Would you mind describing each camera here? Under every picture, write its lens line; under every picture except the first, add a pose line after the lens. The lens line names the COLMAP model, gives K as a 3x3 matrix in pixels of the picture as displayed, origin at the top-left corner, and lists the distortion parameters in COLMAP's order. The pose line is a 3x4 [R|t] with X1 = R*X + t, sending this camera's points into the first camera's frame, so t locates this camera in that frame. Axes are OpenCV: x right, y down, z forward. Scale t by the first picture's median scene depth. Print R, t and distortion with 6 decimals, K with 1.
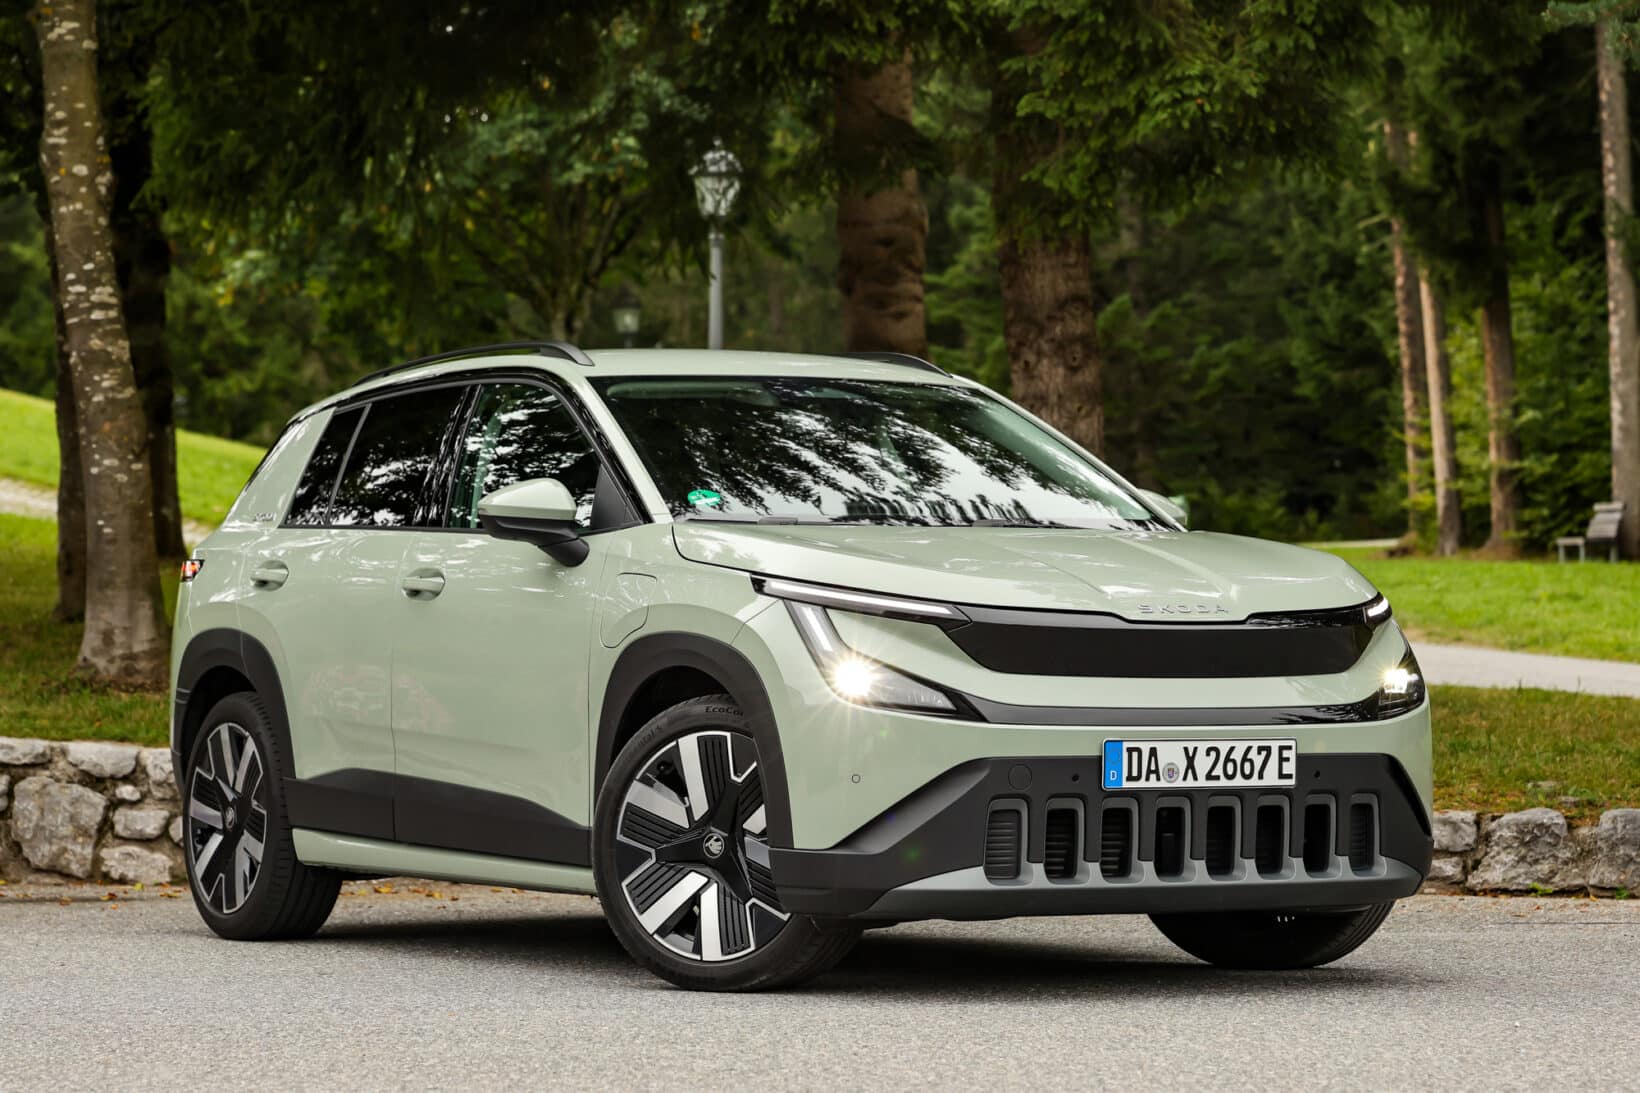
lens RADIAL K [[5676.6, 0, 826.4], [0, 5676.6, 545.4], [0, 0, 1]] dist [0.195912, 0.000000]
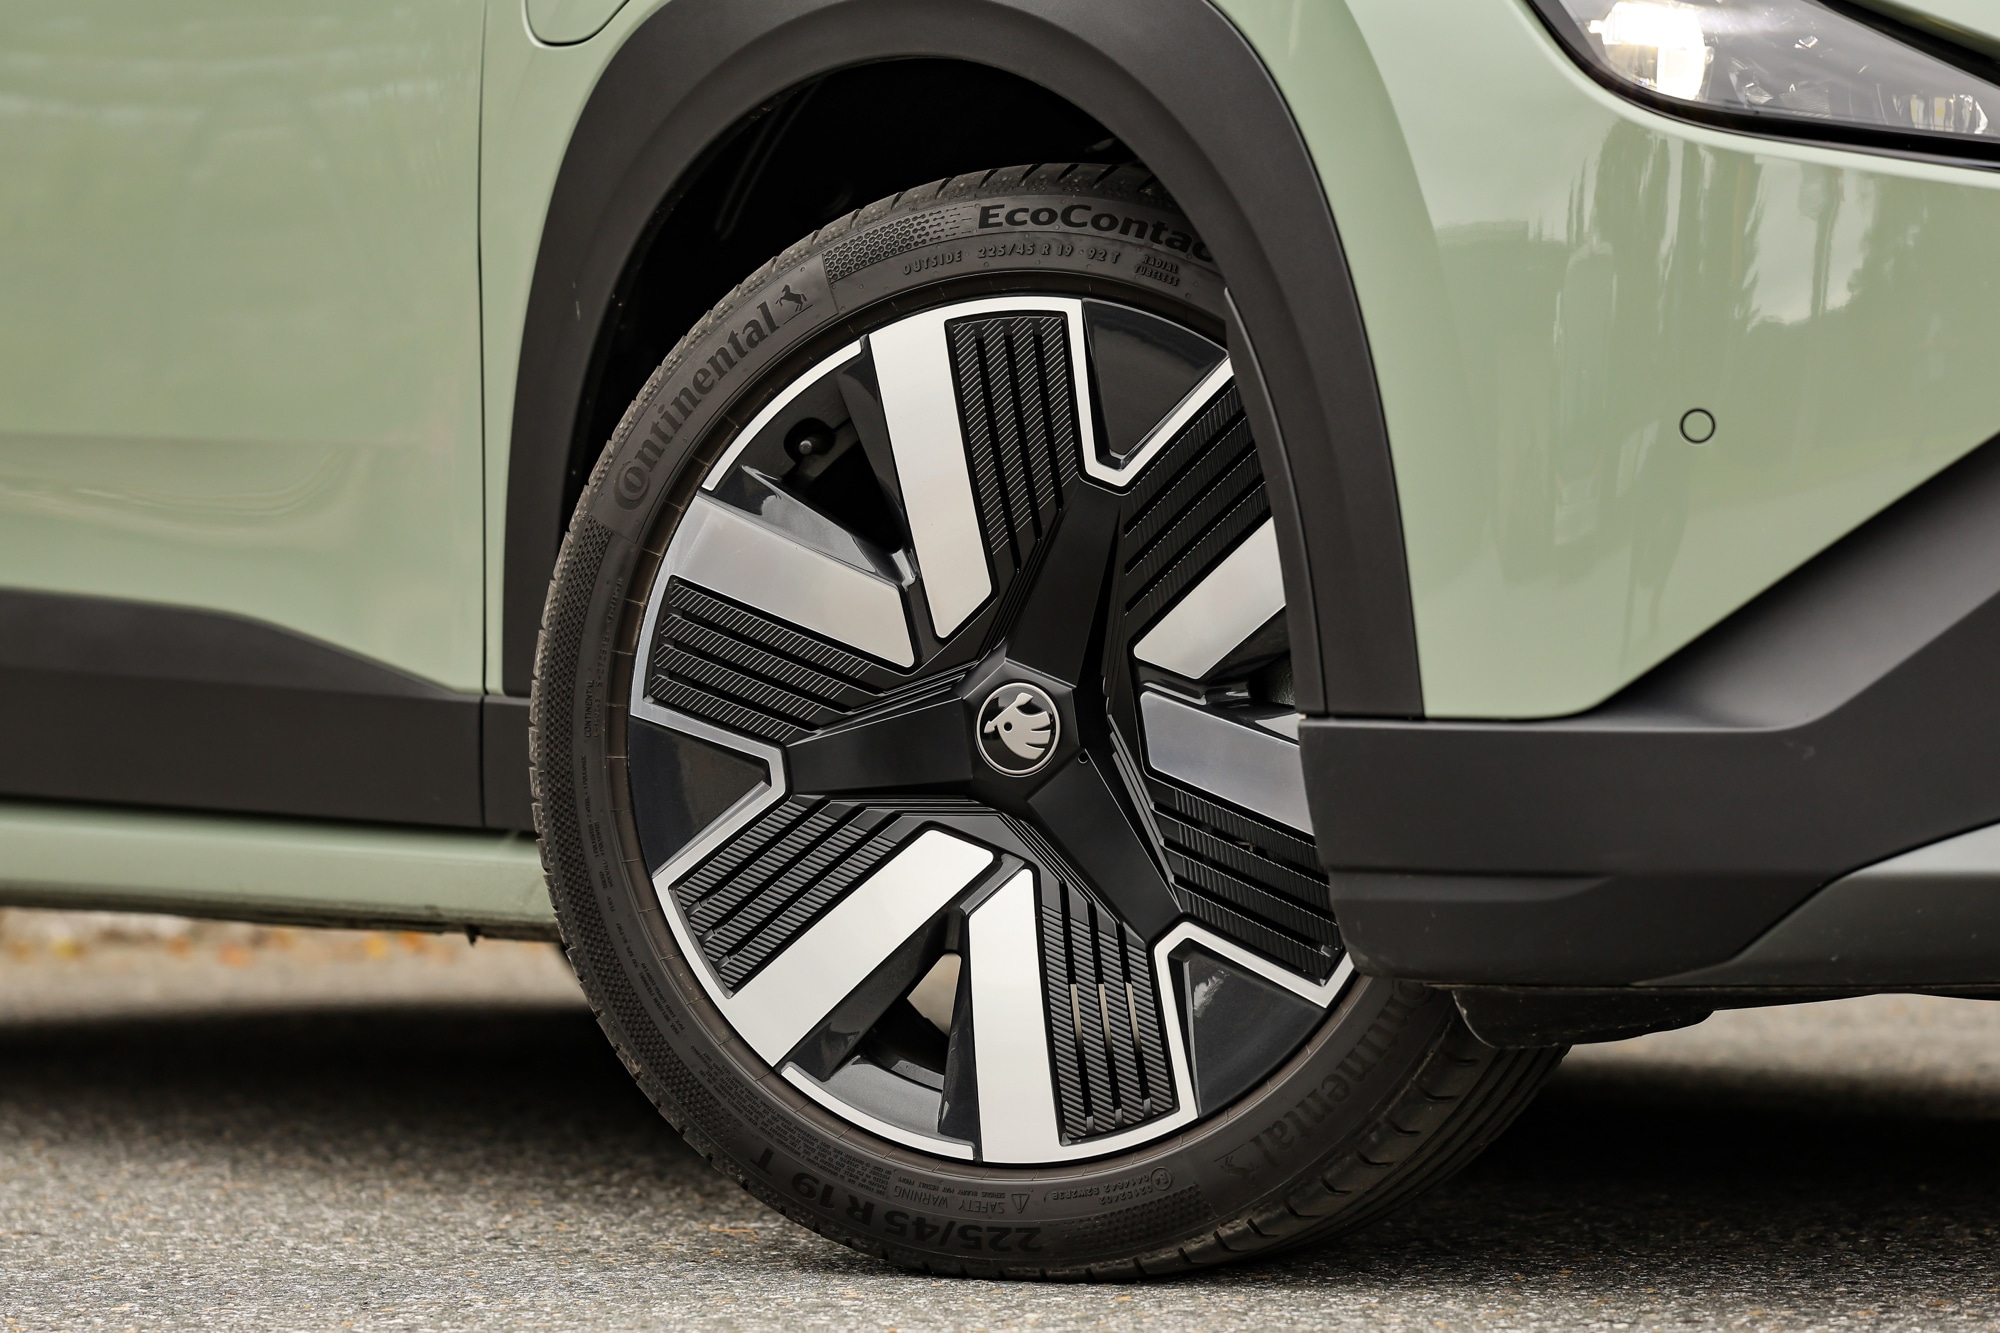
lens RADIAL K [[6922.7, 0, 988.2], [0, 6922.7, 663.7], [0, 0, 1]] dist [0.195912, 0.000000]
pose [[0.992492, -0.007910, 0.122057, -0.060762], [0.006680, 0.999923, 0.010486, 0.046522], [-0.122130, -0.009592, 0.992468, 0.681305]]
